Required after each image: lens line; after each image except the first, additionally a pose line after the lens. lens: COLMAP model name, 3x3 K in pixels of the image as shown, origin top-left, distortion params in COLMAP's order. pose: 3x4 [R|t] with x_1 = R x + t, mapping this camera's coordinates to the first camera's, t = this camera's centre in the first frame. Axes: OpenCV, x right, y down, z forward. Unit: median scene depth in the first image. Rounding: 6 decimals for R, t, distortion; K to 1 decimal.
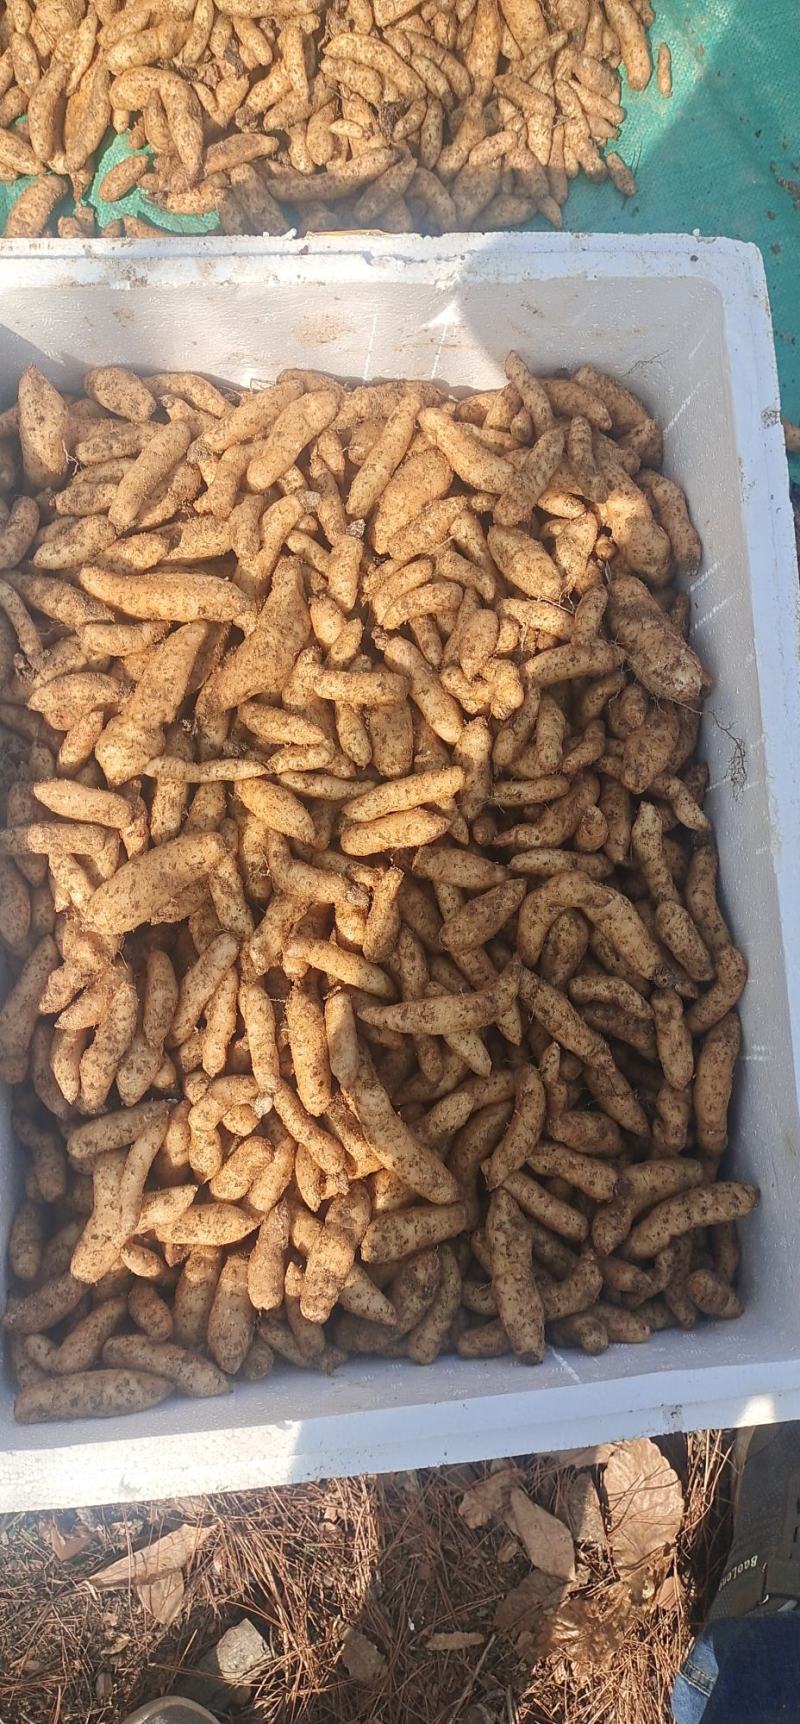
lens RADIAL K [[1204.1, 0, 399.6], [0, 1204.1, 830.4], [0, 0, 1]] dist [0.008813, -0.071988]
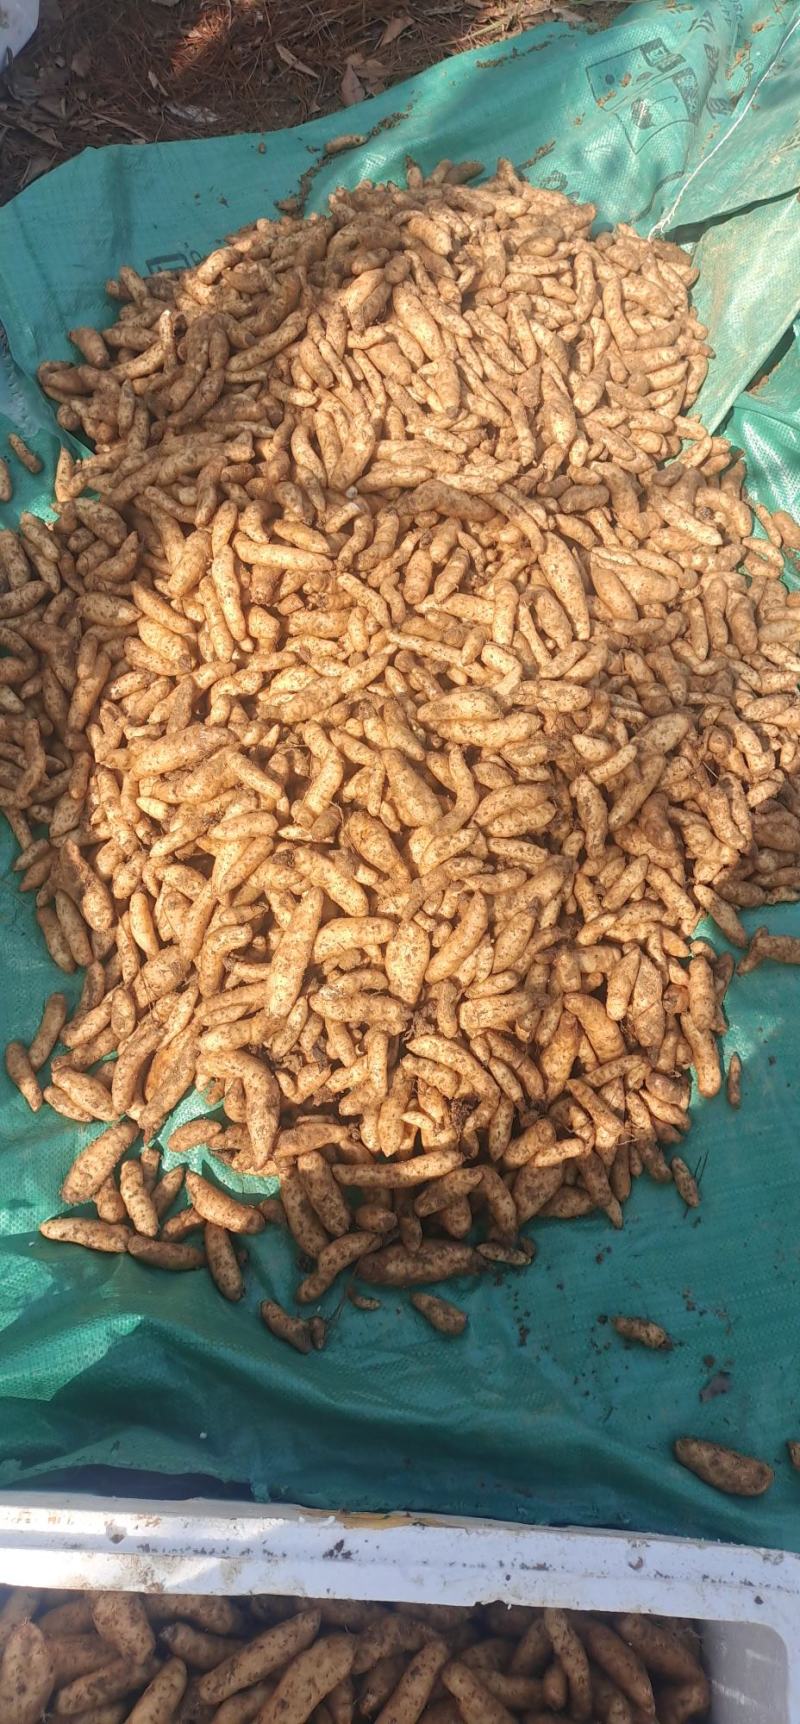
lens RADIAL K [[1204.1, 0, 399.6], [0, 1204.1, 830.4], [0, 0, 1]] dist [0.008813, -0.071988]
pose [[0.989538, 0.133991, -0.053486, -0.038871], [-0.144265, 0.915436, -0.375718, -0.428324], [-0.001379, 0.379504, 0.925189, -0.044505]]
